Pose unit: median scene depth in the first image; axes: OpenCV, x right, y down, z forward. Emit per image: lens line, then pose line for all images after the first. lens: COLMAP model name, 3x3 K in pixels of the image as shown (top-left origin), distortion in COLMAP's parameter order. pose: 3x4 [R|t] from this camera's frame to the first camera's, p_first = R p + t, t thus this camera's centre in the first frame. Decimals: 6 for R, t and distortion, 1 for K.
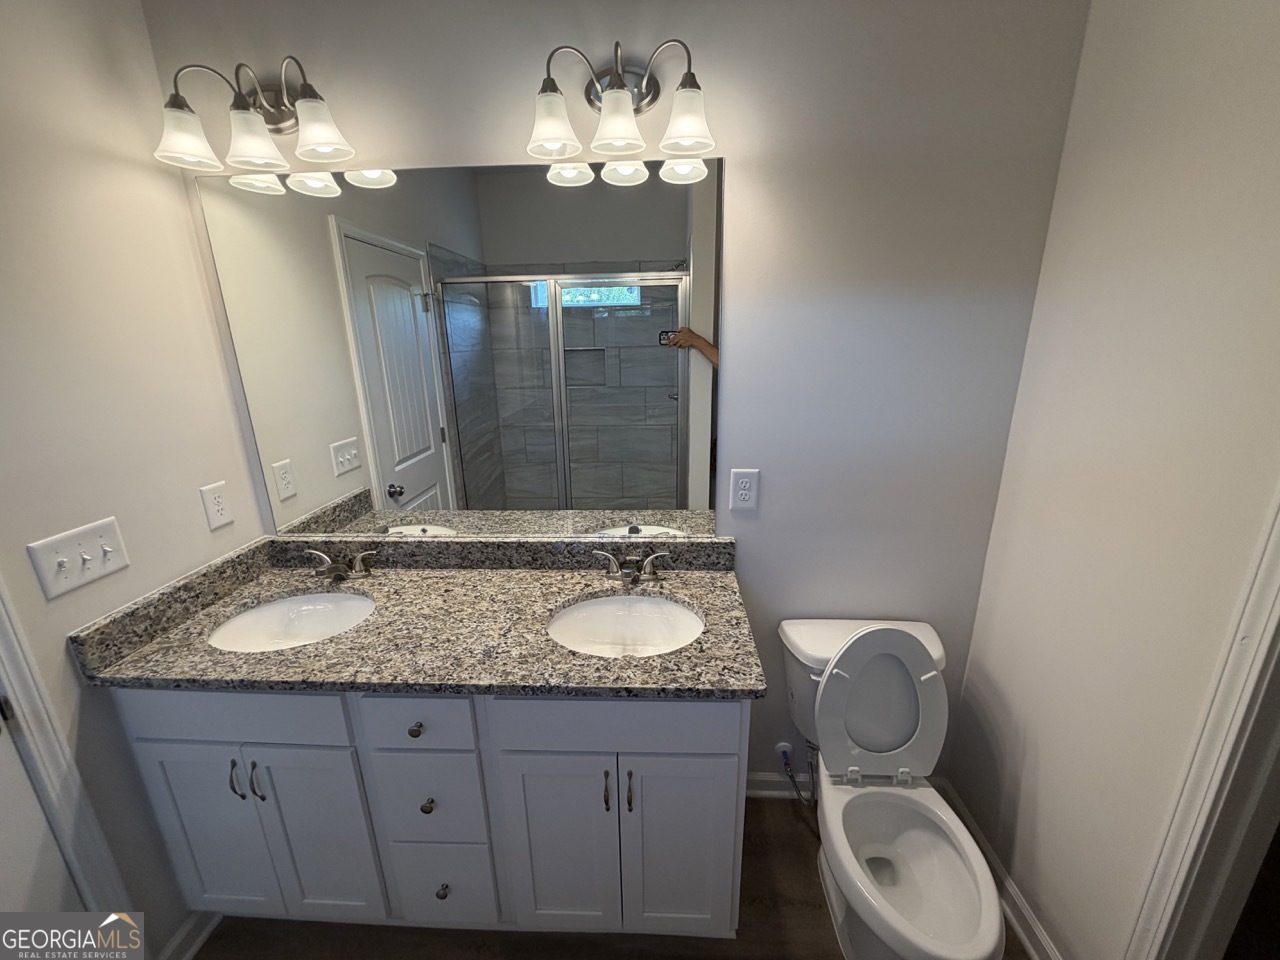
lens RADIAL K [[509.5, 0, 632.5], [0, 509.5, 481.0], [0, 0, 1]] dist [0.003438, 0.000709]
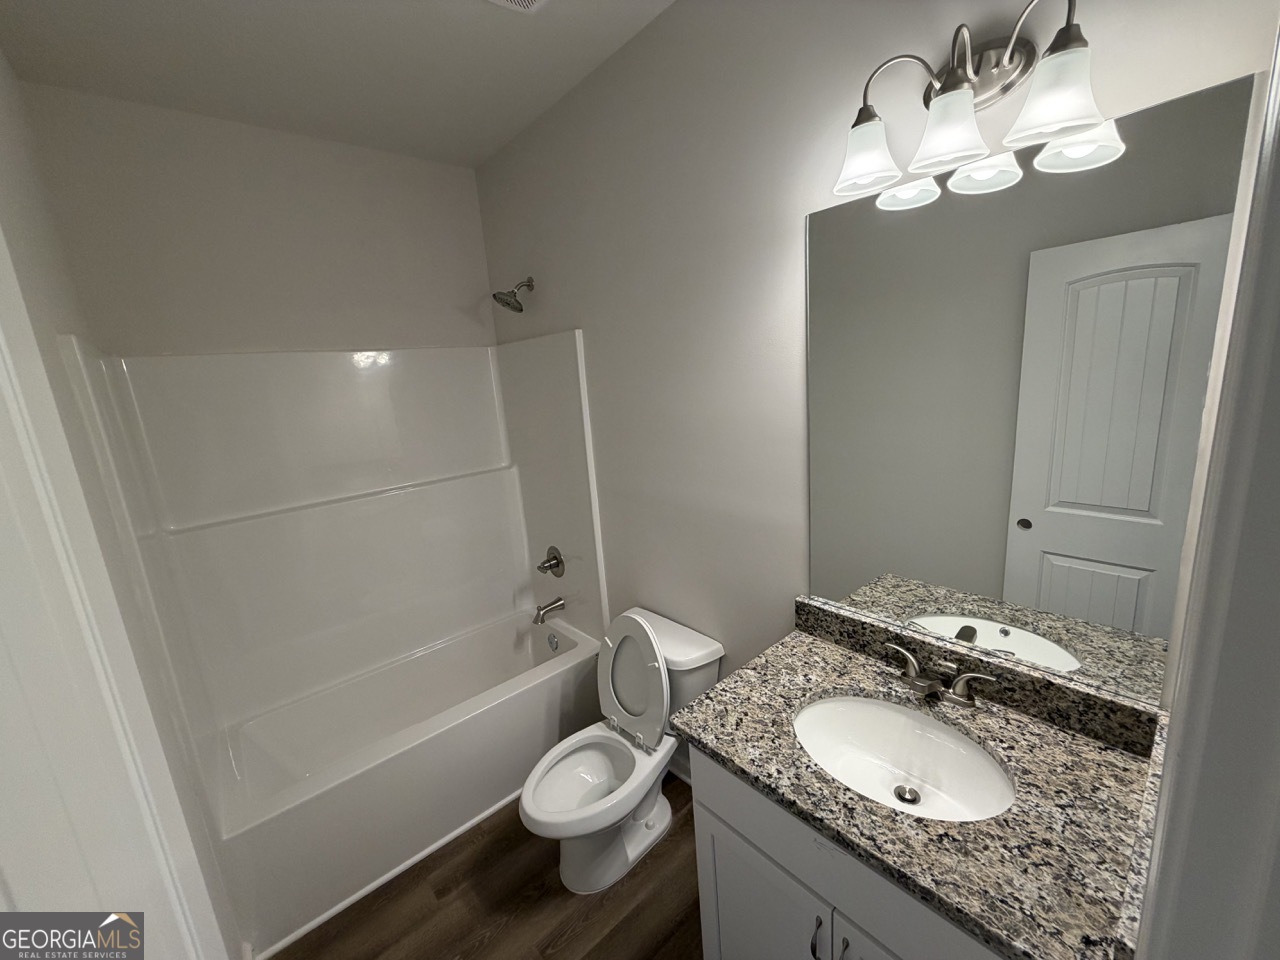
lens RADIAL K [[509.5, 0, 642.0], [0, 509.5, 478.4], [0, 0, 1]] dist [0.003438, 0.000709]
pose [[0.715101, 0.103173, -0.691365, 0.196678], [-0.136303, 0.990644, 0.006853, -0.081328], [0.685603, 0.089335, 0.722473, 0.120299]]
